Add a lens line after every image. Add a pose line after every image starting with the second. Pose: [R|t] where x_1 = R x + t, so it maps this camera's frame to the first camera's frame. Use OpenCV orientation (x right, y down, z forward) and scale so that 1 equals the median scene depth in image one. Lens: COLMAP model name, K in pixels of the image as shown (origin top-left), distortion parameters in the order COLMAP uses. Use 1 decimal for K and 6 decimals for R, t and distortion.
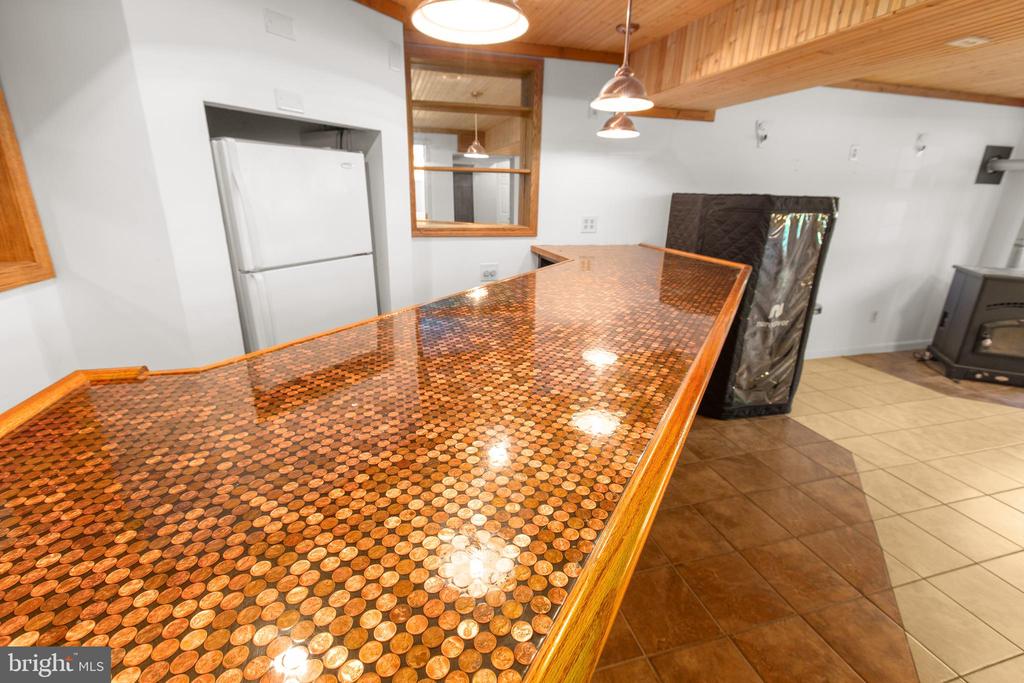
lens RADIAL K [[438.1, 0, 506.4], [0, 438.1, 338.6], [0, 0, 1]] dist [-0.002584, -0.000578]
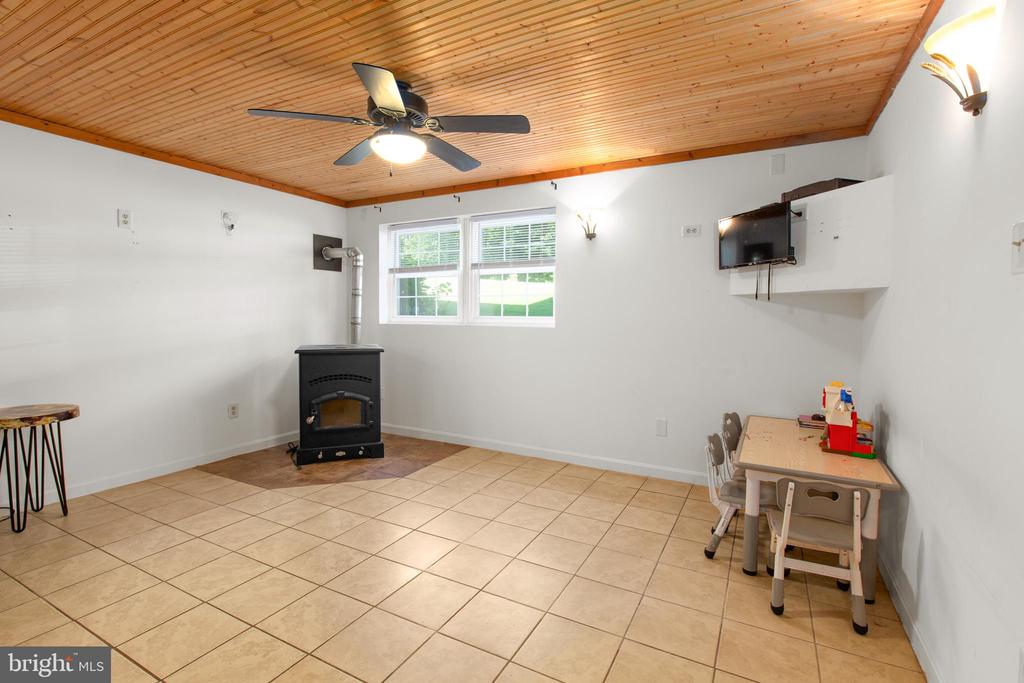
lens RADIAL K [[490.7, 0, 504.4], [0, 490.7, 341.7], [0, 0, 1]] dist [0.000202, 0.000275]
pose [[0.685274, -0.055481, 0.726169, 0.611219], [0.235775, 0.960297, -0.149128, 0.100834], [-0.689064, 0.273407, 0.671148, -0.042689]]
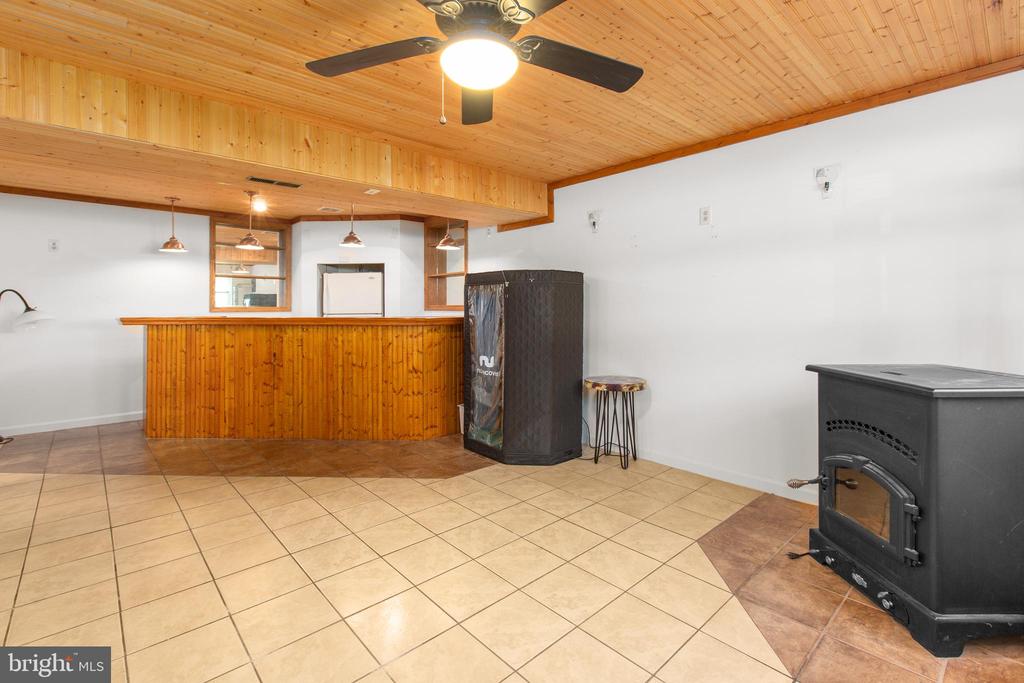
lens RADIAL K [[466.6, 0, 509.0], [0, 466.6, 303.3], [0, 0, 1]] dist [-0.003733, -0.000279]
pose [[0.463627, -0.028884, -0.885559, 1.418802], [-0.268668, 0.947829, -0.171574, -0.006796], [0.844315, 0.317468, 0.431679, 0.342880]]
